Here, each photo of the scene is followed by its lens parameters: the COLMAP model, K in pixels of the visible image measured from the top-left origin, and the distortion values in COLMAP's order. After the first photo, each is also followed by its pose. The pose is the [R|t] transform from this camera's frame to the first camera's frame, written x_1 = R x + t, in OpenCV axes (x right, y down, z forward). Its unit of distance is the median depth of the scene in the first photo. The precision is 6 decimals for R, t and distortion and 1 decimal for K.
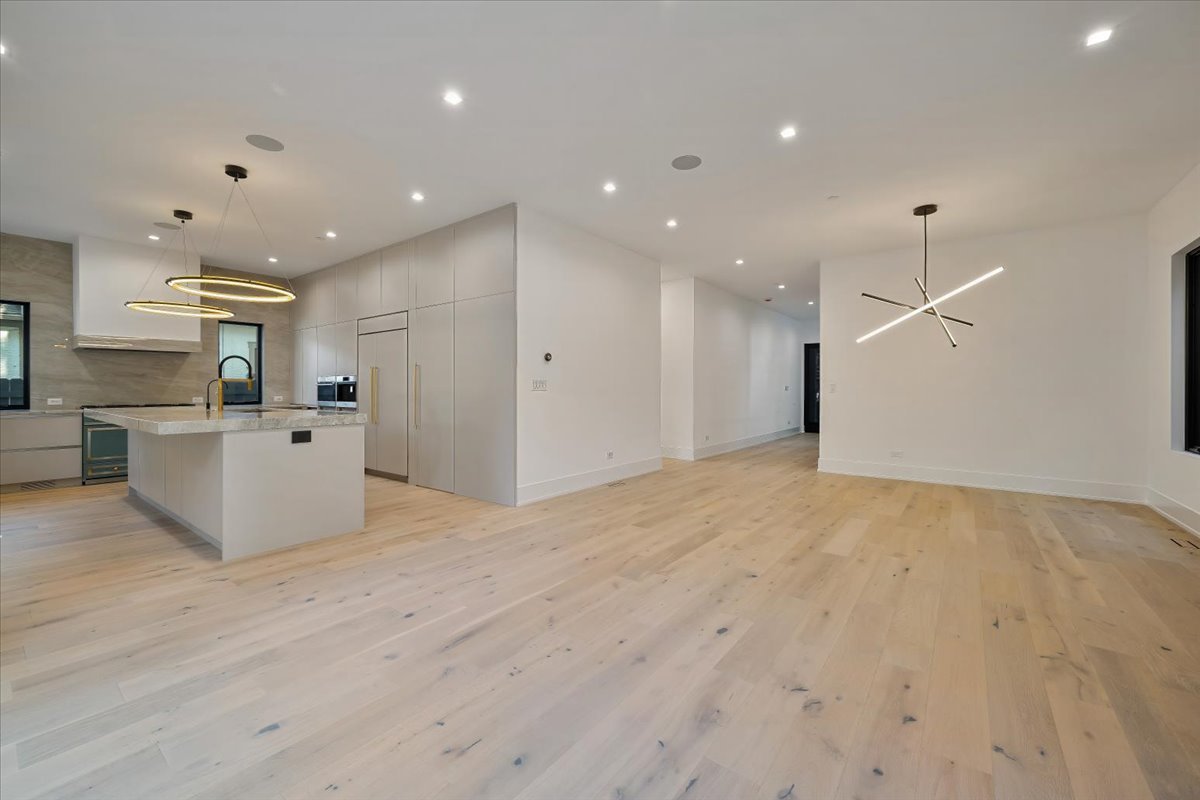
lens RADIAL K [[491.9, 0, 600.0], [0, 491.9, 400.0], [0, 0, 1]] dist [0.001227, 0.000238]
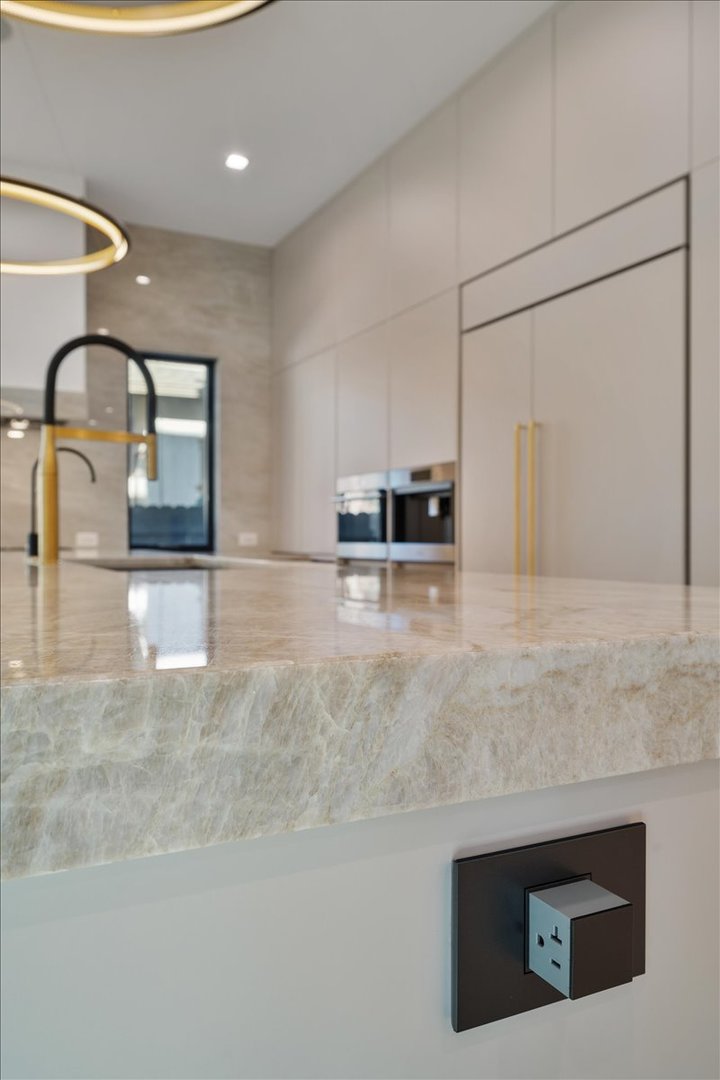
lens RADIAL K [[851.4, 0, 360.0], [0, 851.4, 540.0], [0, 0, 1]] dist [0.002192, 0.000756]
pose [[0.903161, -0.001169, -0.429300, -0.292235], [-0.007371, 0.999807, -0.018229, 0.011369], [0.429238, 0.019628, 0.902978, 0.441871]]
